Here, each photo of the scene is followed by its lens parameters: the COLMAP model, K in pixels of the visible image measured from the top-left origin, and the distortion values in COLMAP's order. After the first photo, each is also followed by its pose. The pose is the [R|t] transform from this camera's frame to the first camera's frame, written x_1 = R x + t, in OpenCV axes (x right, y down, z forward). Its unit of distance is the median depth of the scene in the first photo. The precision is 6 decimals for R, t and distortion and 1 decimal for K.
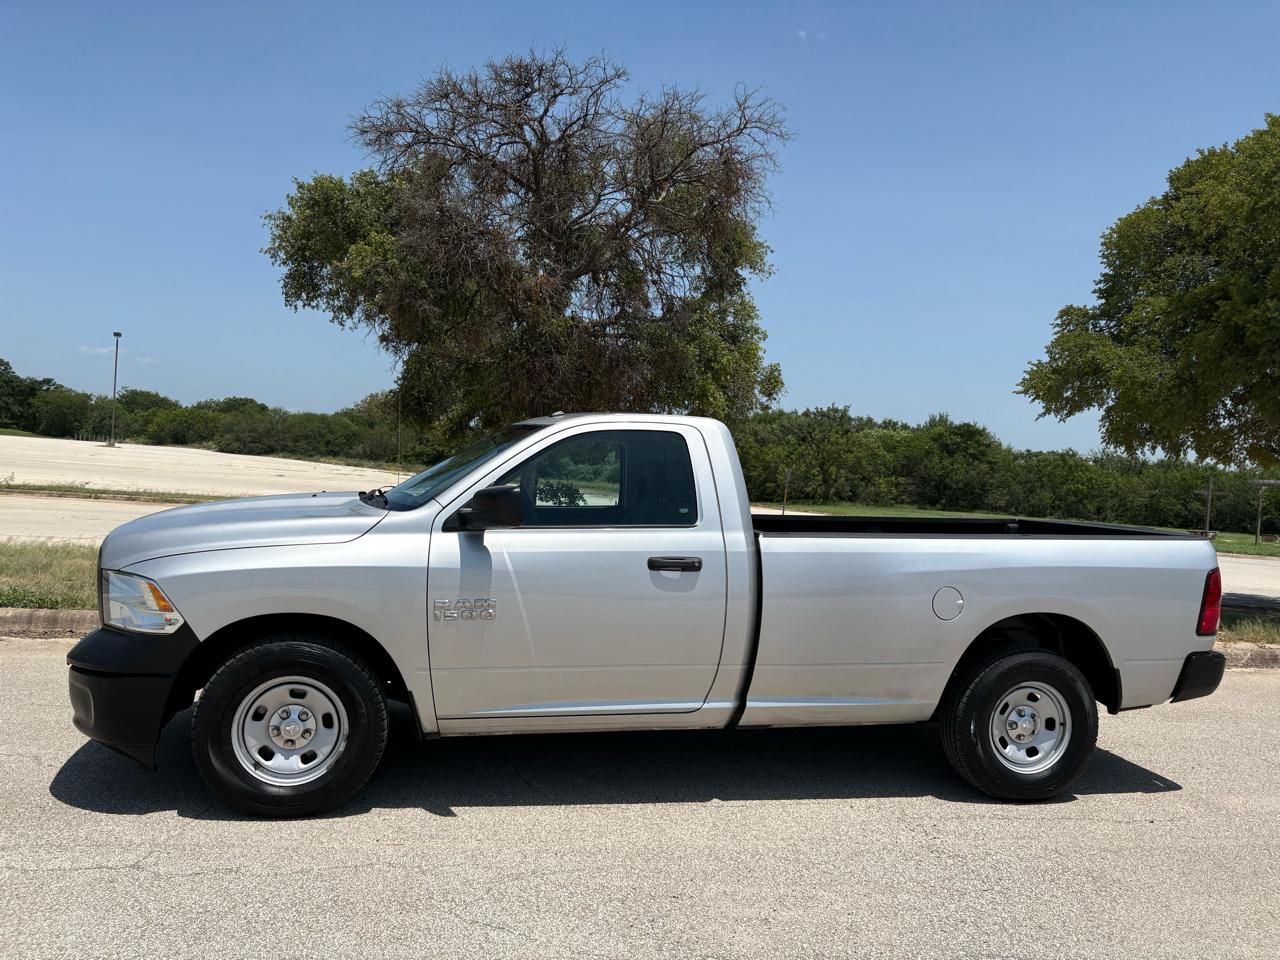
lens RADIAL K [[963.8, 0, 645.6], [0, 963.8, 478.2], [0, 0, 1]] dist [0.023309, -0.009240]
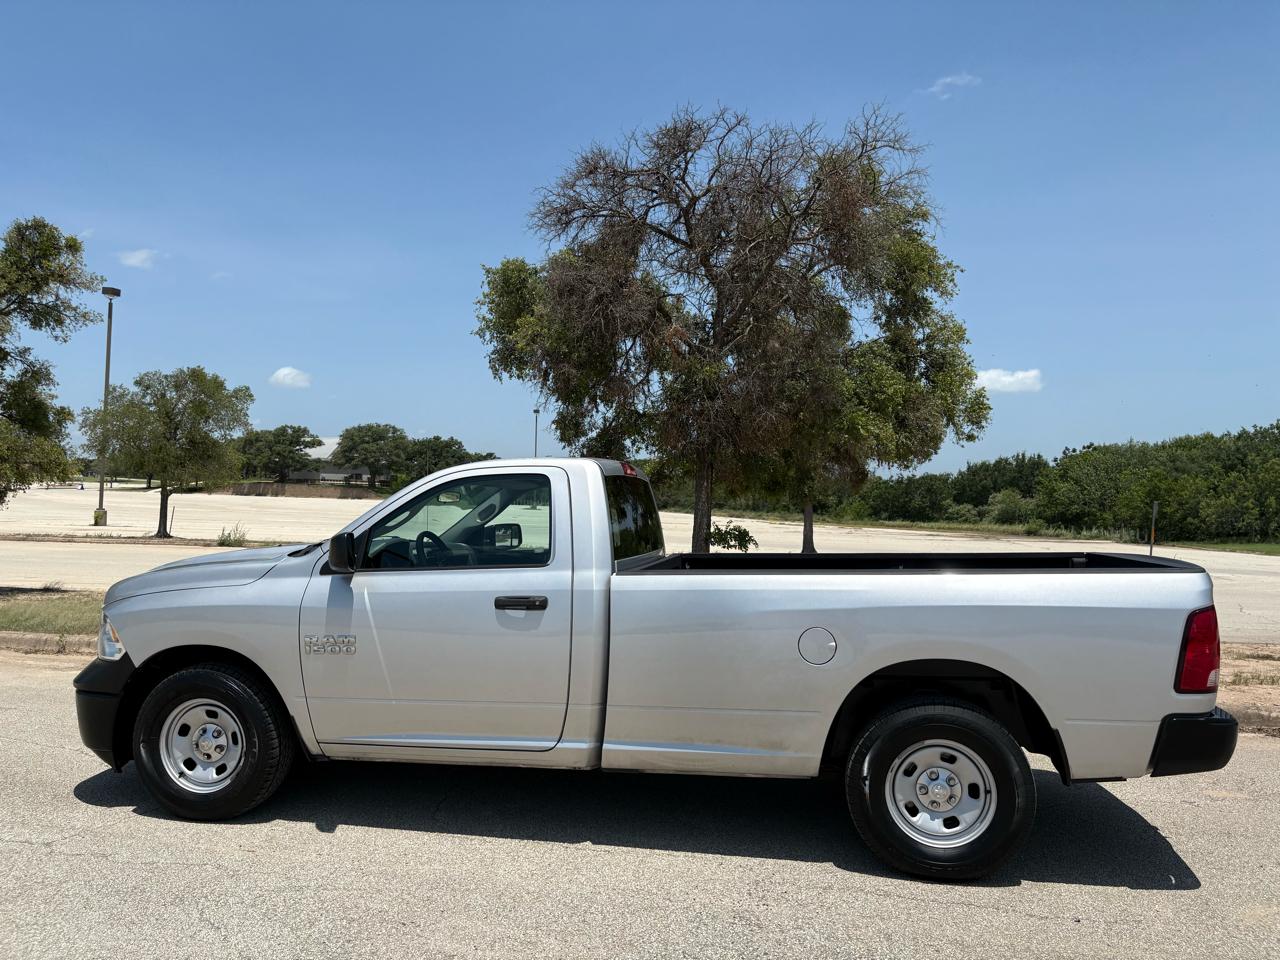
lens RADIAL K [[963.8, 0, 645.6], [0, 963.8, 478.2], [0, 0, 1]] dist [0.023309, -0.009240]
pose [[0.918307, -0.054281, -0.392130, 0.545954], [0.034794, 0.997788, -0.056638, 0.018610], [0.394337, 0.038367, 0.918164, 0.100972]]
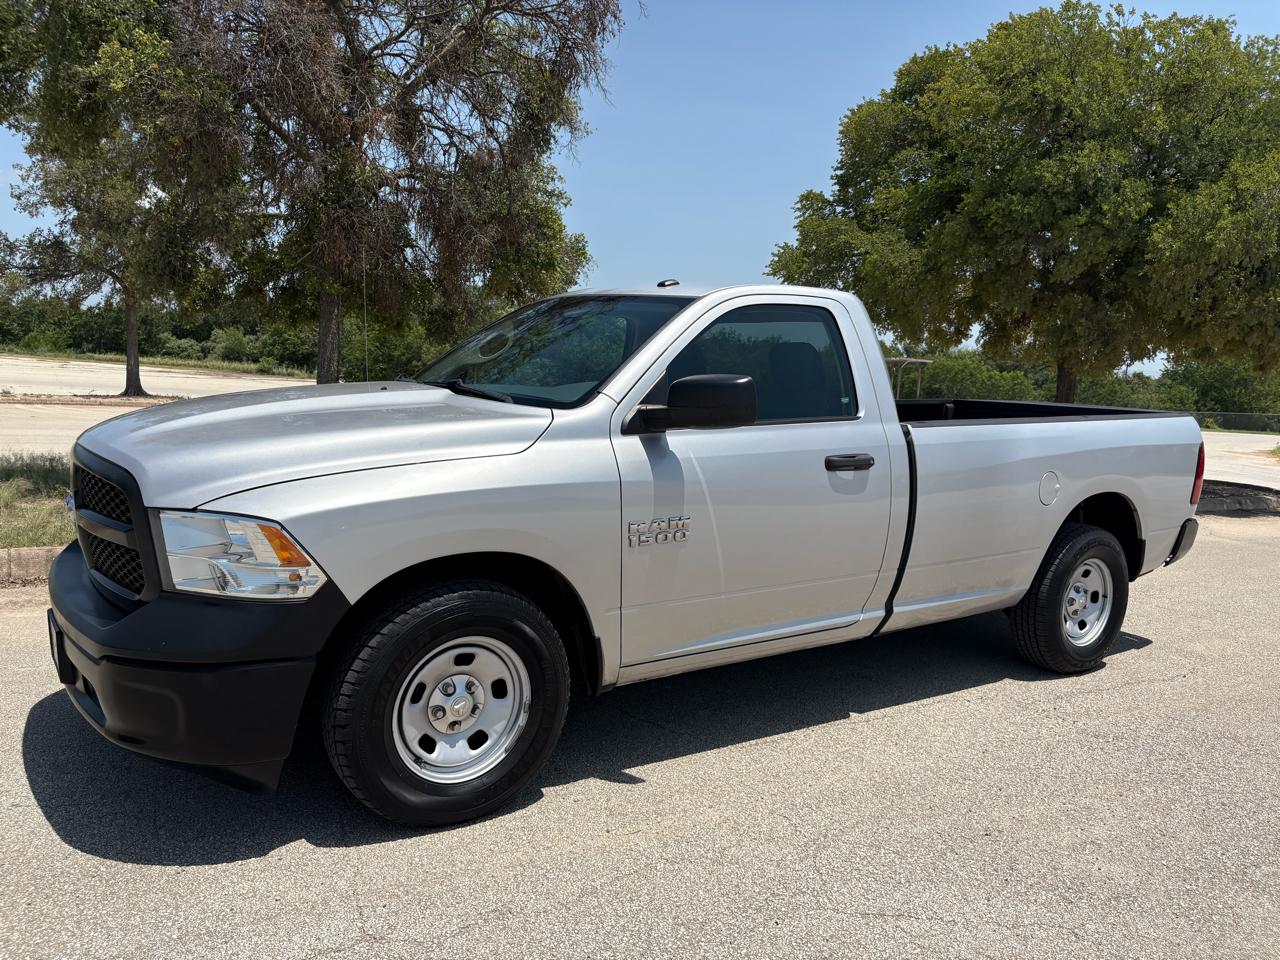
lens RADIAL K [[963.8, 0, 645.6], [0, 963.8, 478.2], [0, 0, 1]] dist [0.023309, -0.009240]
pose [[0.927022, -0.049719, 0.371697, -0.449106], [0.002939, 0.992105, 0.125377, -0.006057], [-0.374996, -0.115135, 0.919849, 0.257683]]
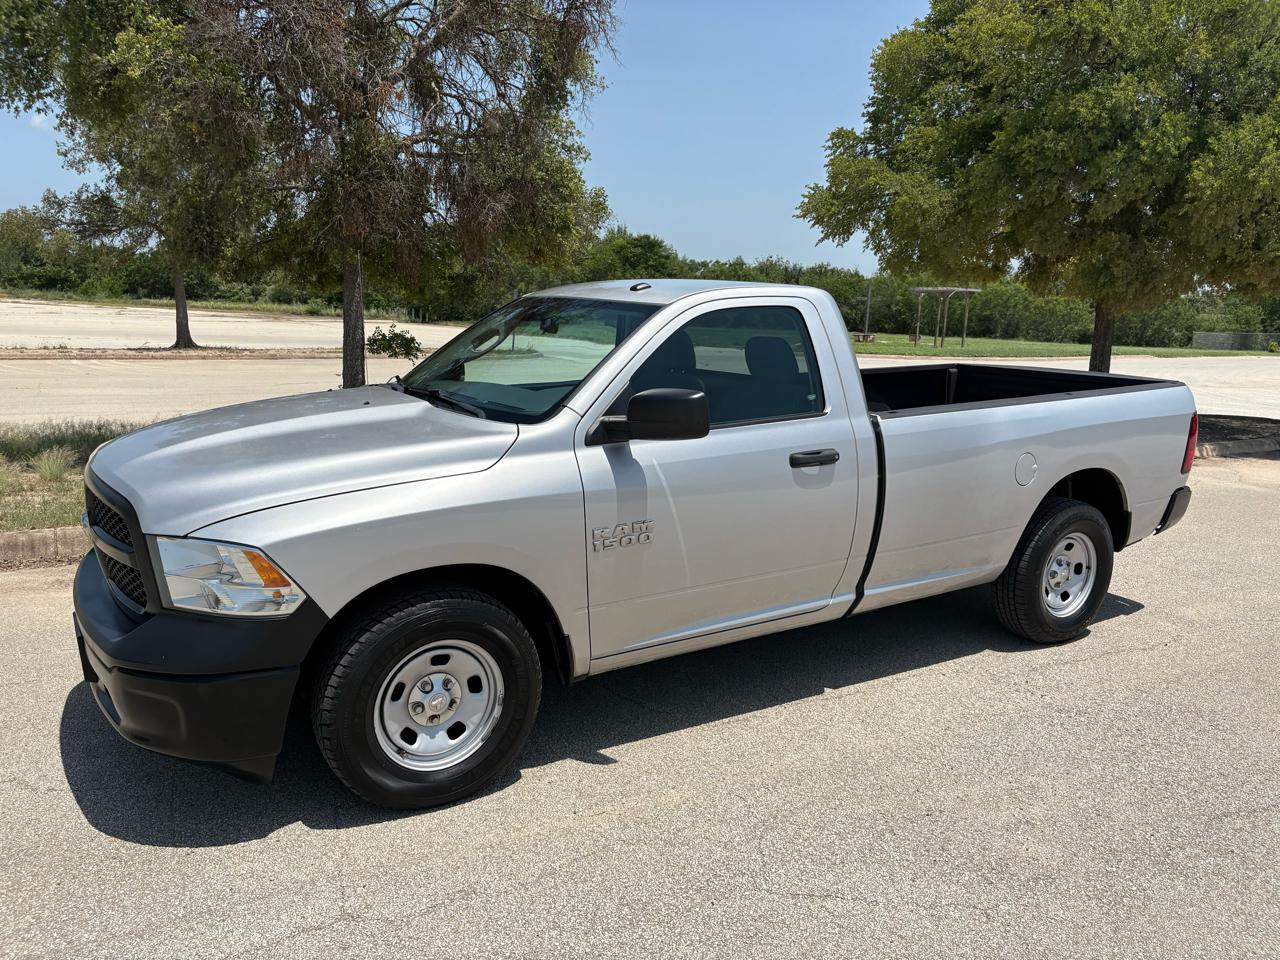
lens RADIAL K [[963.8, 0, 645.6], [0, 963.8, 478.2], [0, 0, 1]] dist [0.023309, -0.009240]
pose [[0.943779, -0.088911, 0.318395, -0.397471], [0.026904, 0.980615, 0.194087, -0.070578], [-0.329480, -0.174610, 0.927876, 0.199279]]
